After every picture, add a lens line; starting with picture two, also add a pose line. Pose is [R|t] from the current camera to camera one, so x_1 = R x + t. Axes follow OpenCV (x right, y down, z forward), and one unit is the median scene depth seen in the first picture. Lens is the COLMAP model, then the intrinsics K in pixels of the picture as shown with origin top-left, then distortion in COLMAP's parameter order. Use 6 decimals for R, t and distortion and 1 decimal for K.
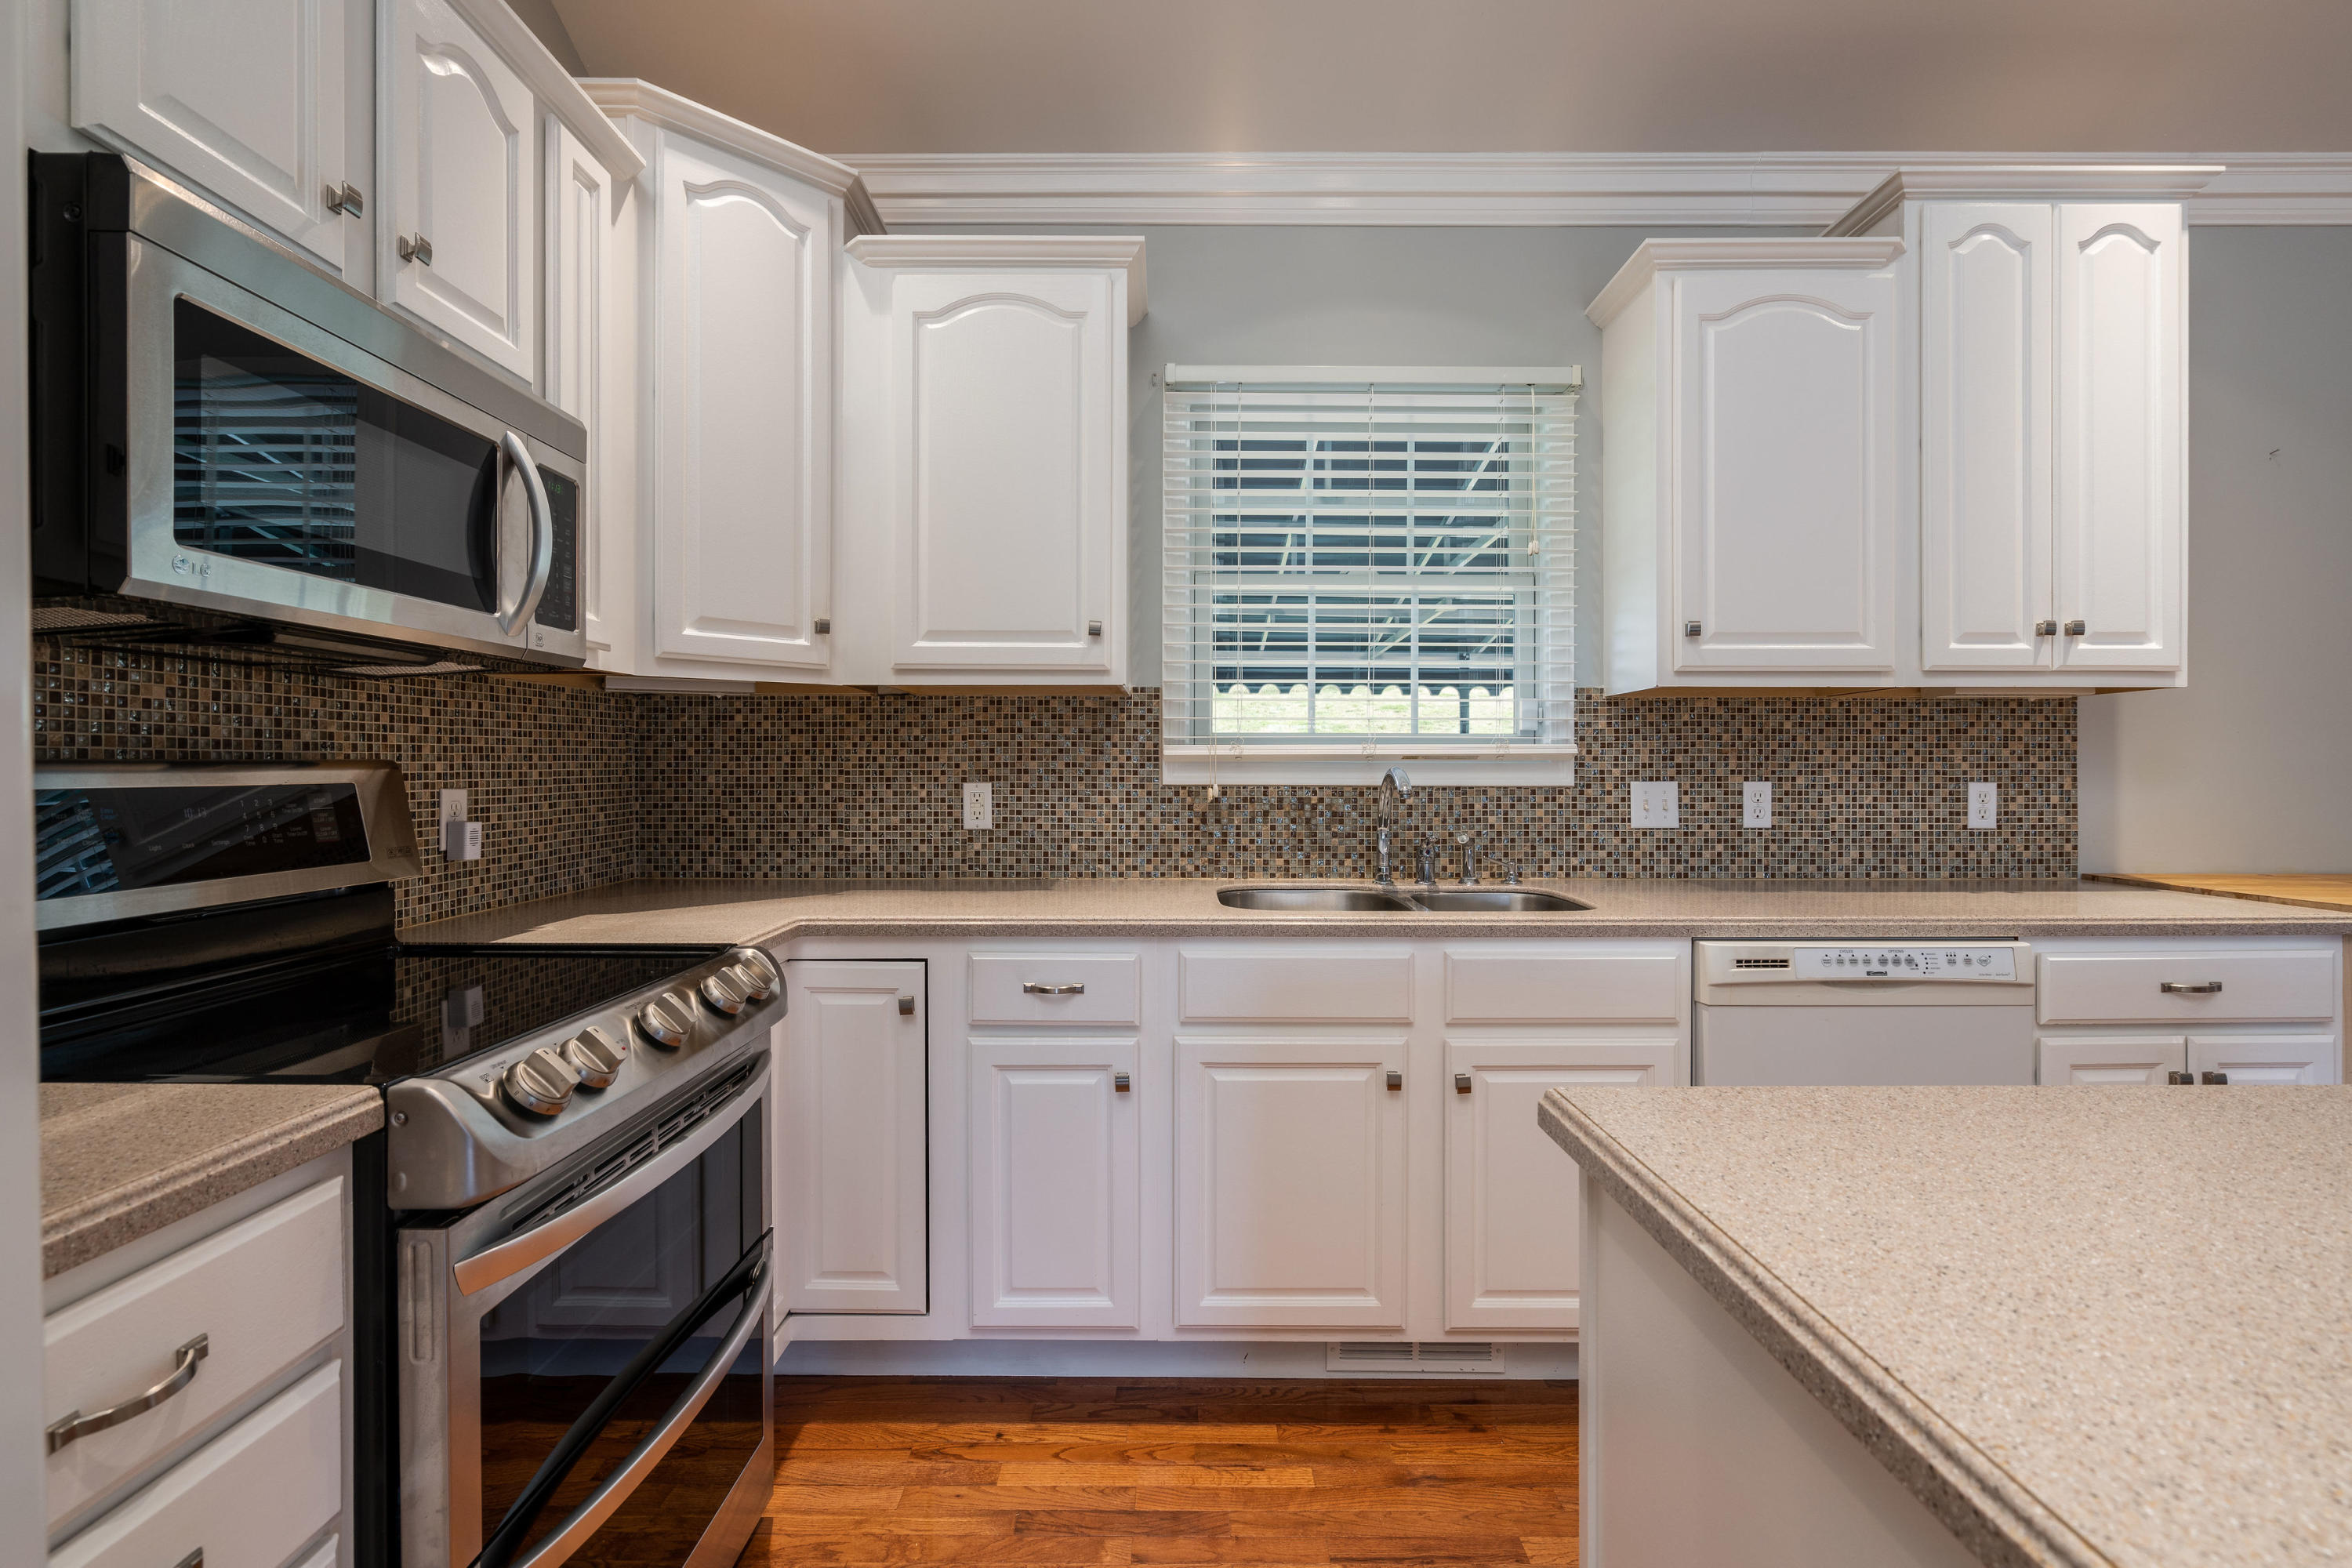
lens RADIAL K [[1080.6, 0, 1153.8], [0, 1080.6, 777.7], [0, 0, 1]] dist [-0.011042, 0.006783]
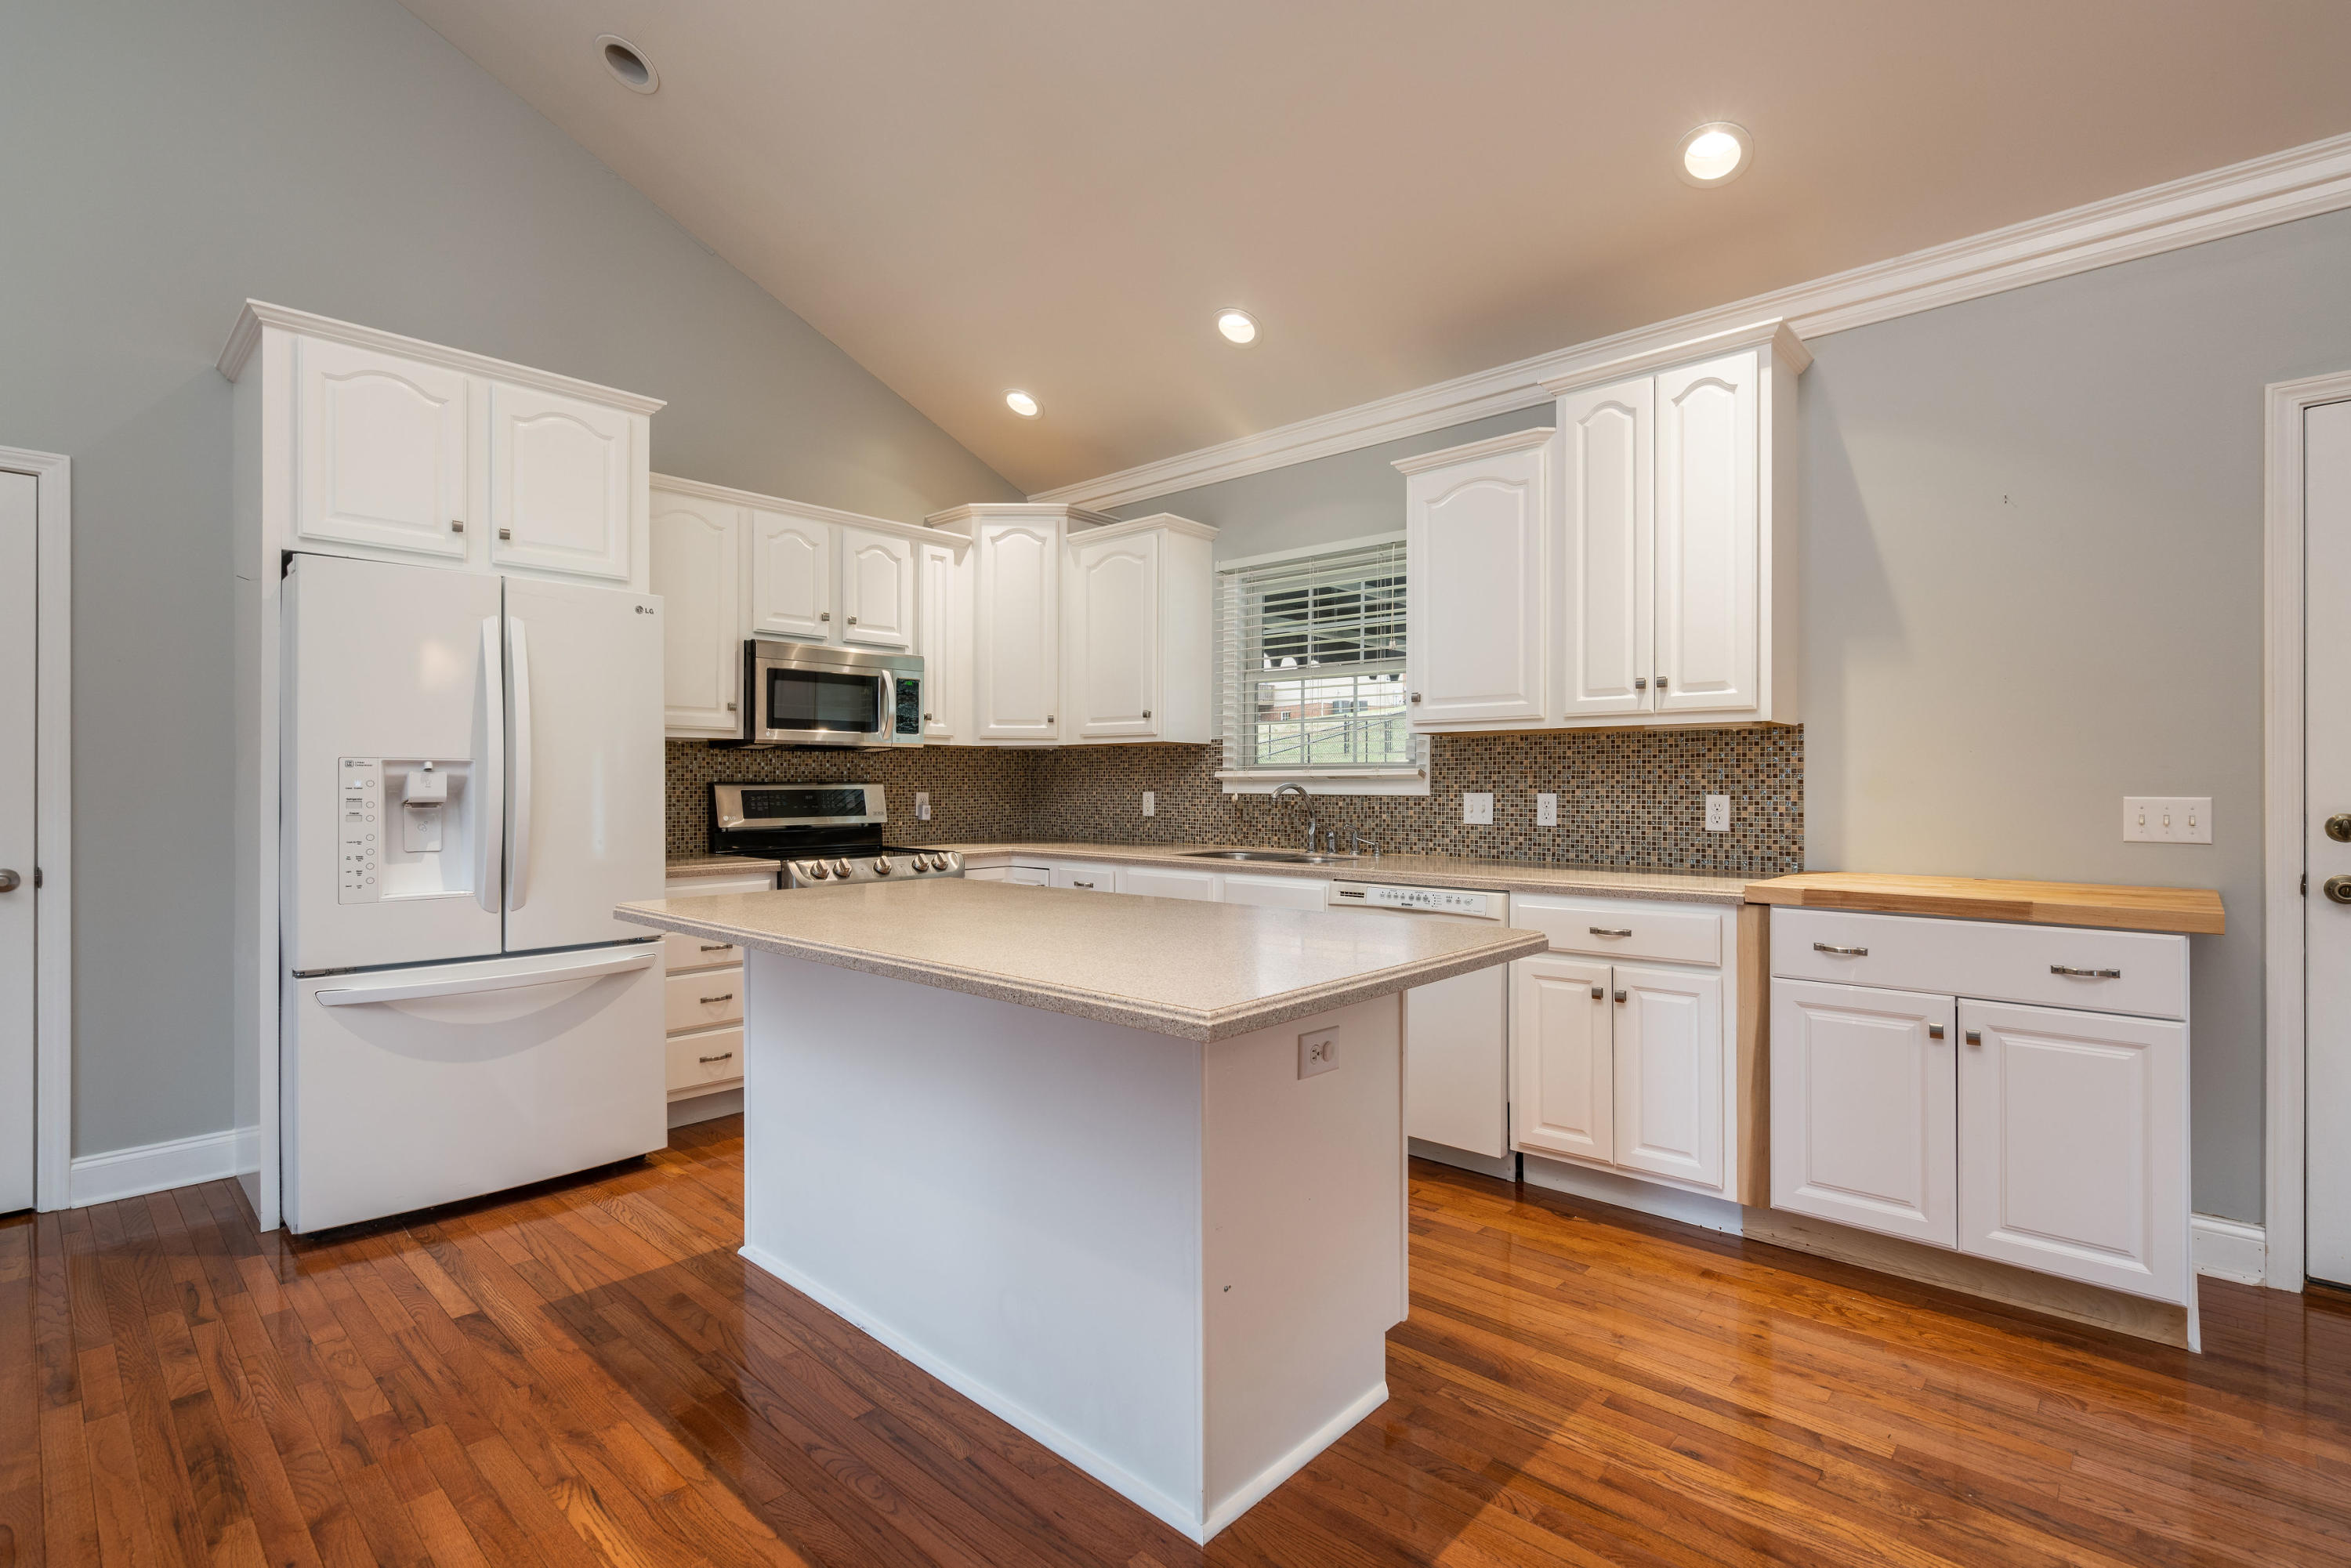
lens RADIAL K [[1080.1, 0, 1168.5], [0, 1080.1, 783.9], [0, 0, 1]] dist [-0.011042, 0.006783]
pose [[0.739290, -0.000731, -0.673387, 1.297932], [-0.005427, 0.999960, -0.007044, 0.004476], [0.673365, 0.008862, 0.739257, -0.435444]]
